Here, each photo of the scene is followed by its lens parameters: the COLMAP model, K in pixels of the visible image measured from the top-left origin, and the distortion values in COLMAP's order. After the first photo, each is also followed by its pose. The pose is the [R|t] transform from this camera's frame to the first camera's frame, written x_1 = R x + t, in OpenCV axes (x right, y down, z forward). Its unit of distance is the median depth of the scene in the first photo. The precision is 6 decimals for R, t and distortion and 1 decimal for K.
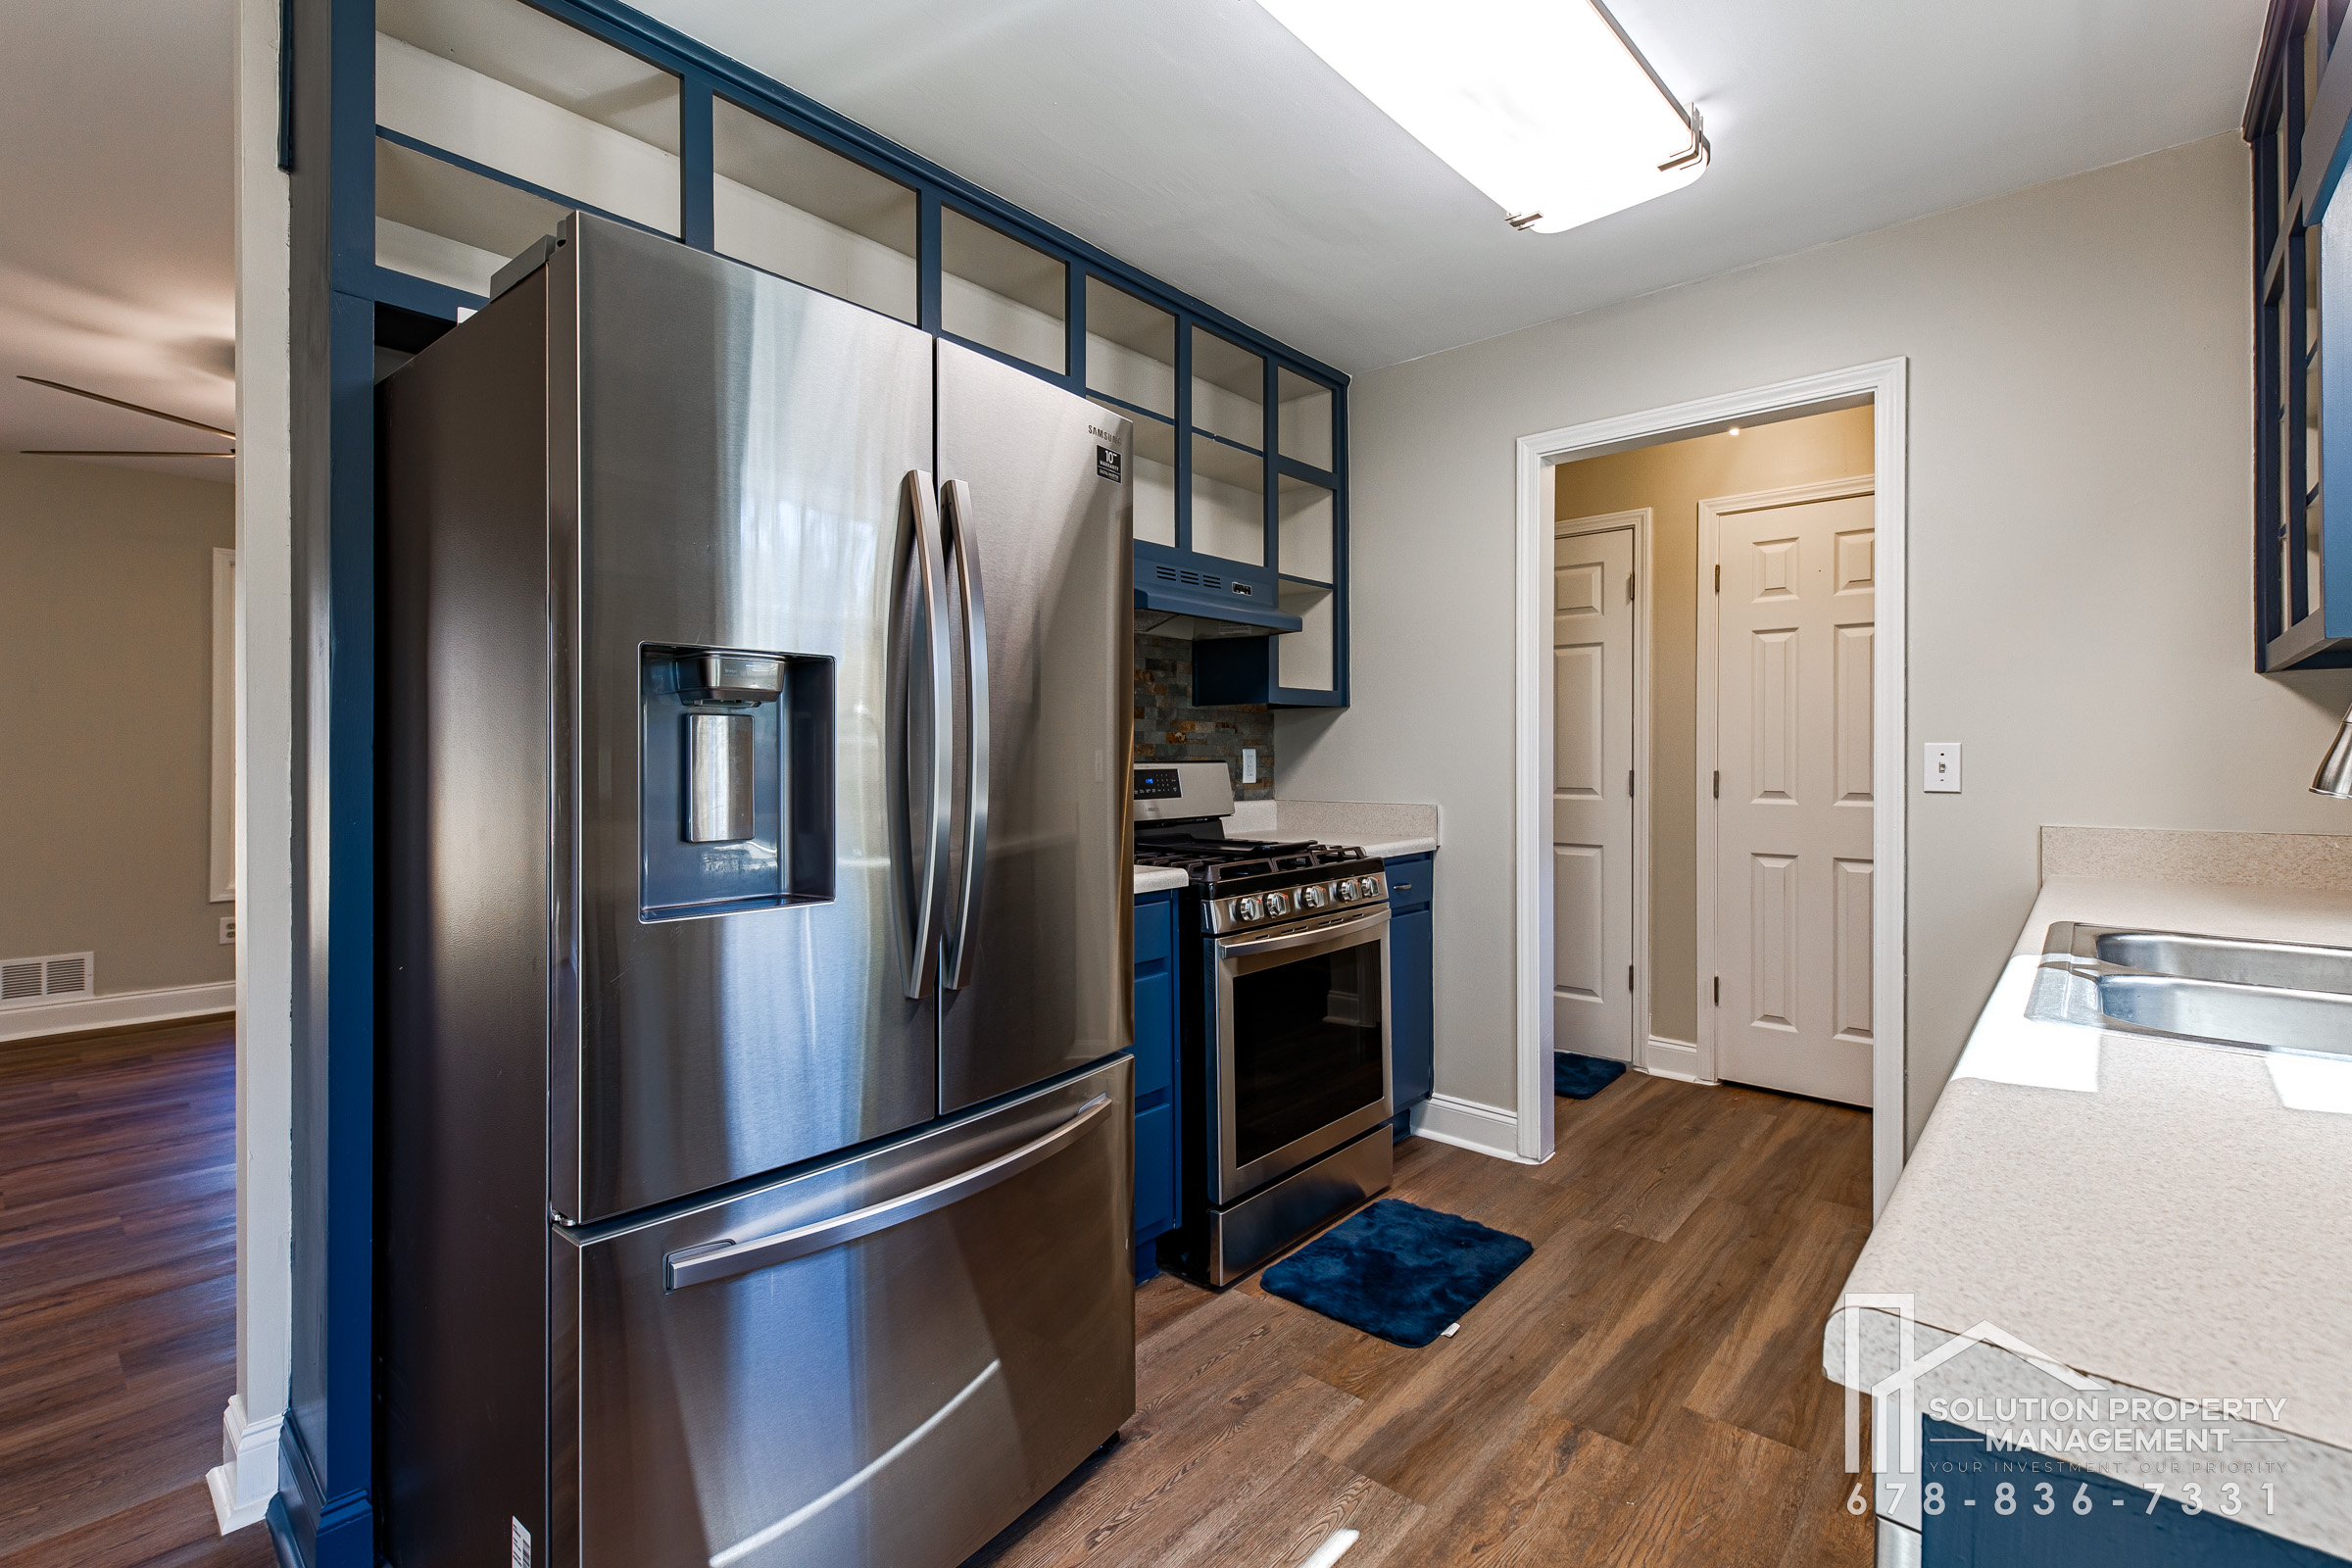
lens RADIAL K [[1044.3, 0, 1178.8], [0, 1044.3, 778.3], [0, 0, 1]] dist [0.003528, -0.001393]
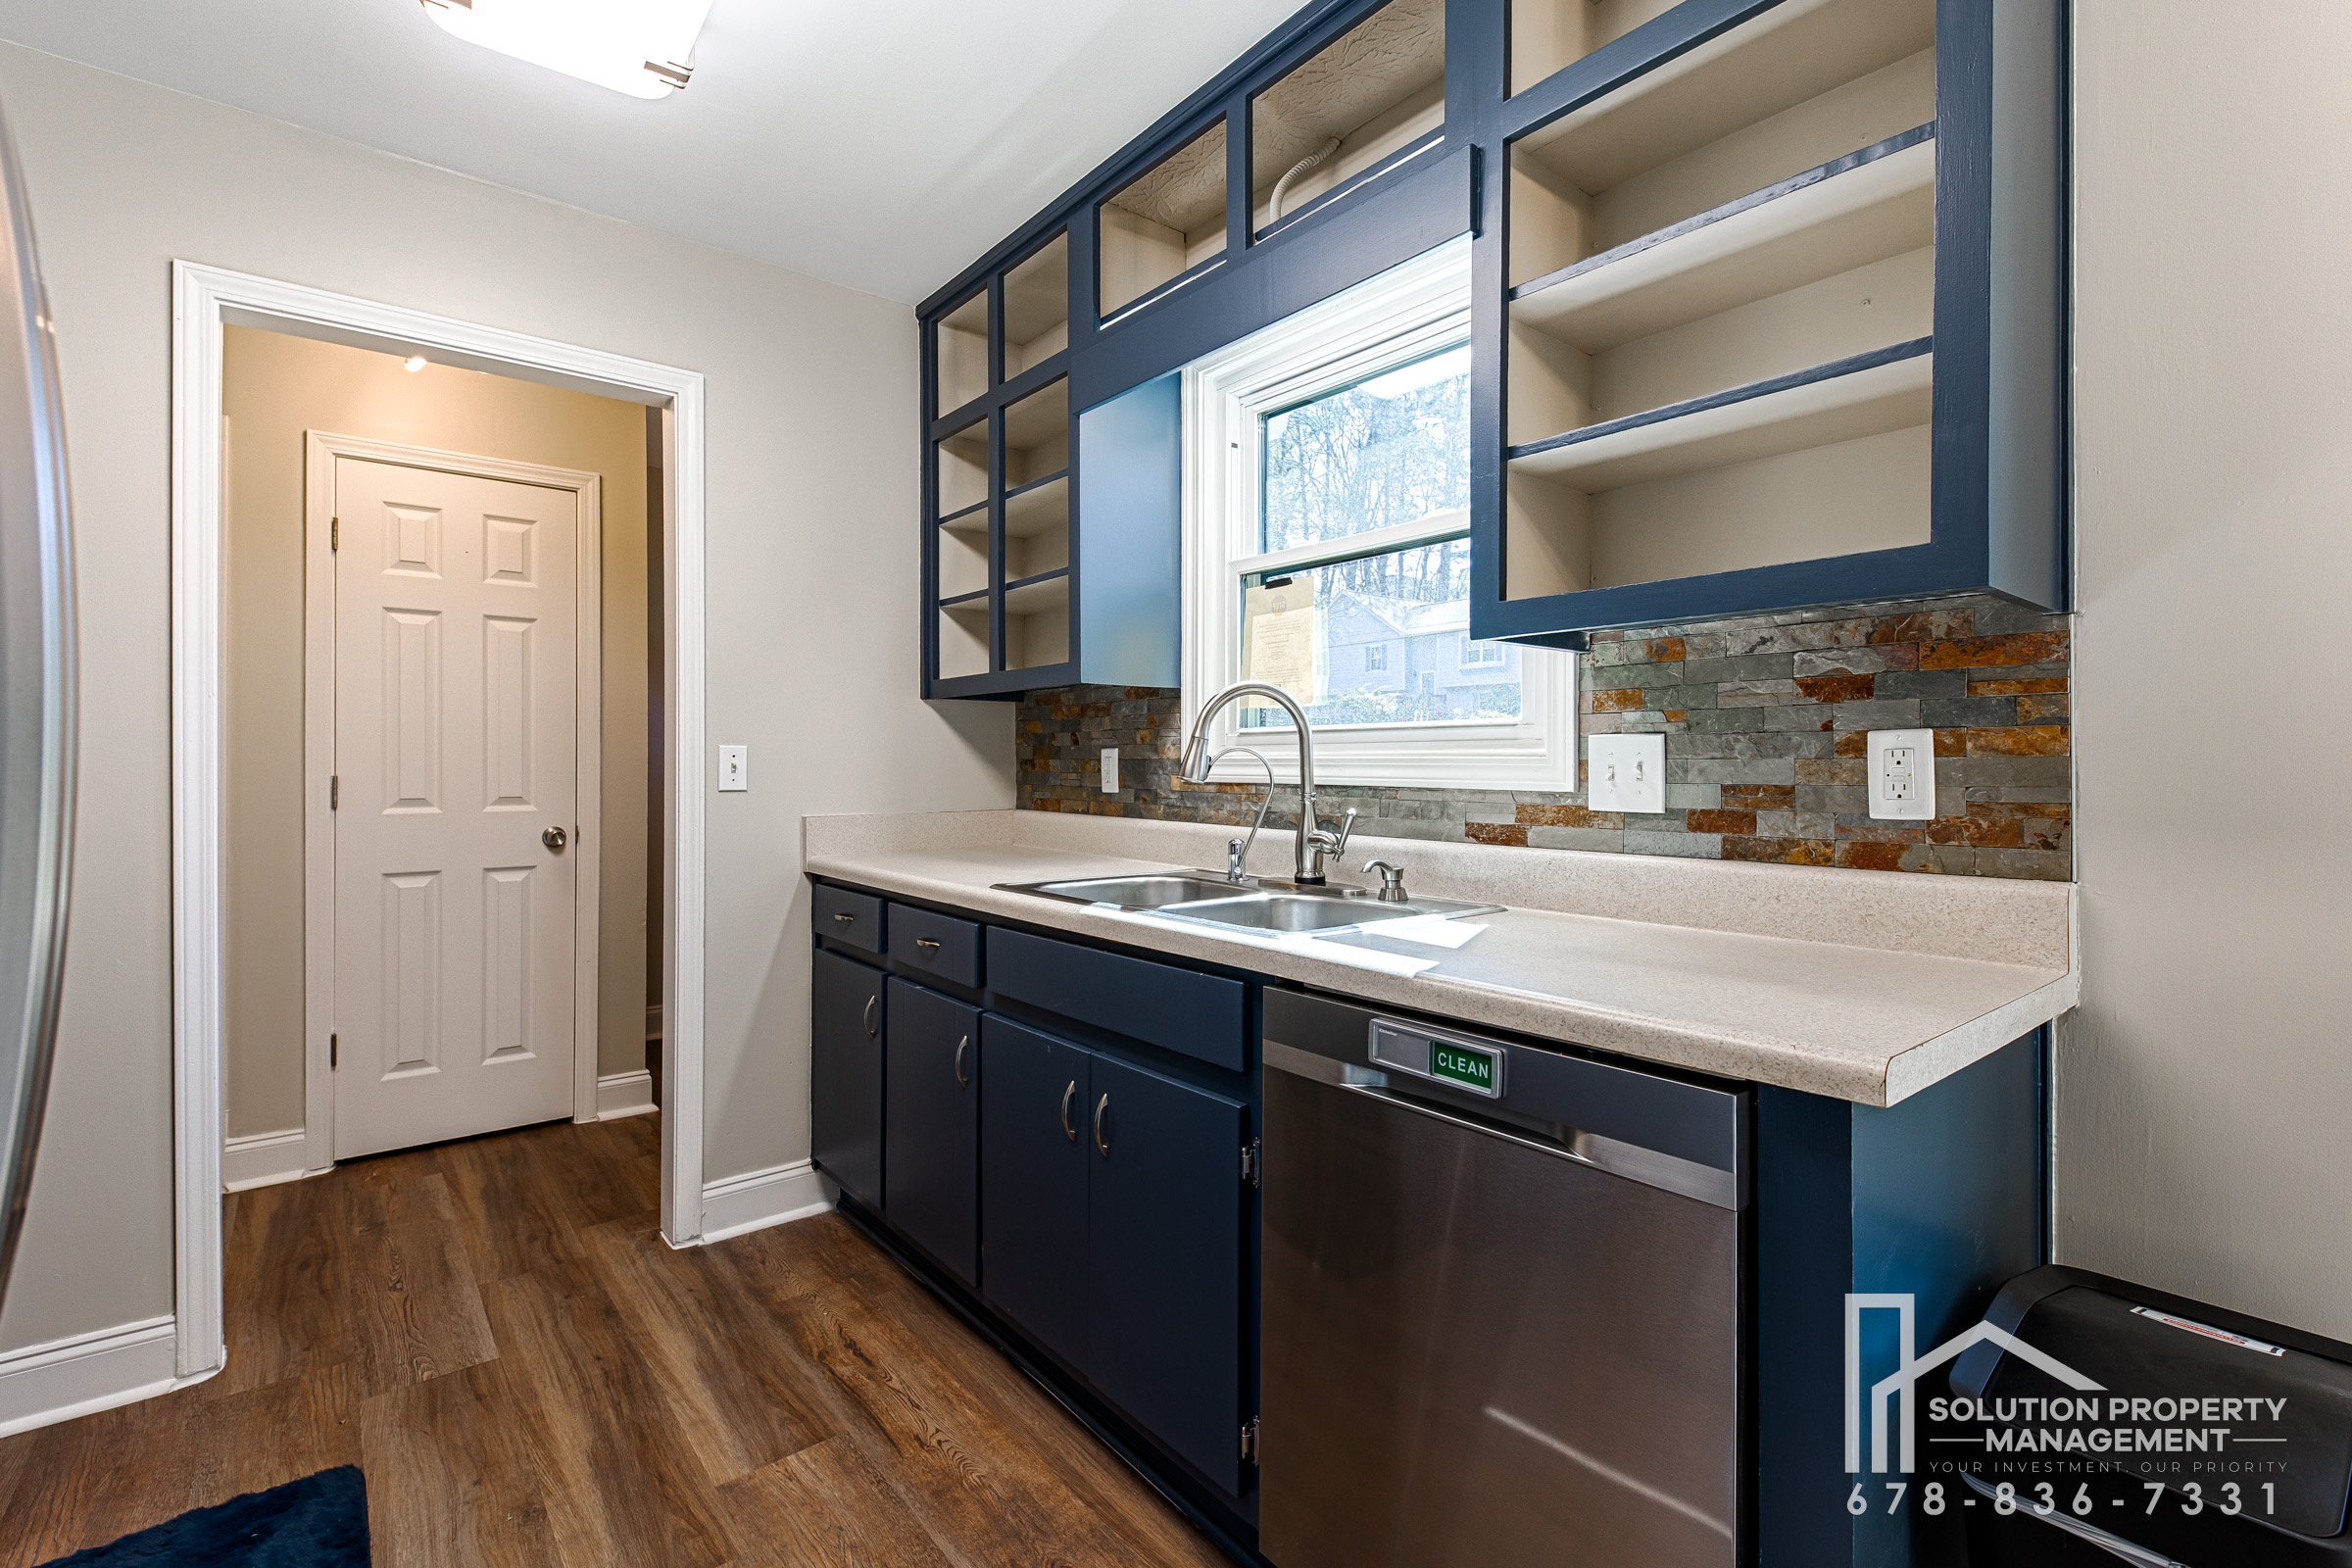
lens RADIAL K [[1044.3, 0, 1177.7], [0, 1044.3, 776.9], [0, 0, 1]] dist [0.003528, -0.001393]
pose [[0.171440, -0.016349, 0.985059, -0.242919], [0.020222, 0.999710, 0.013073, -0.005675], [-0.984987, 0.017679, 0.171721, 0.342917]]
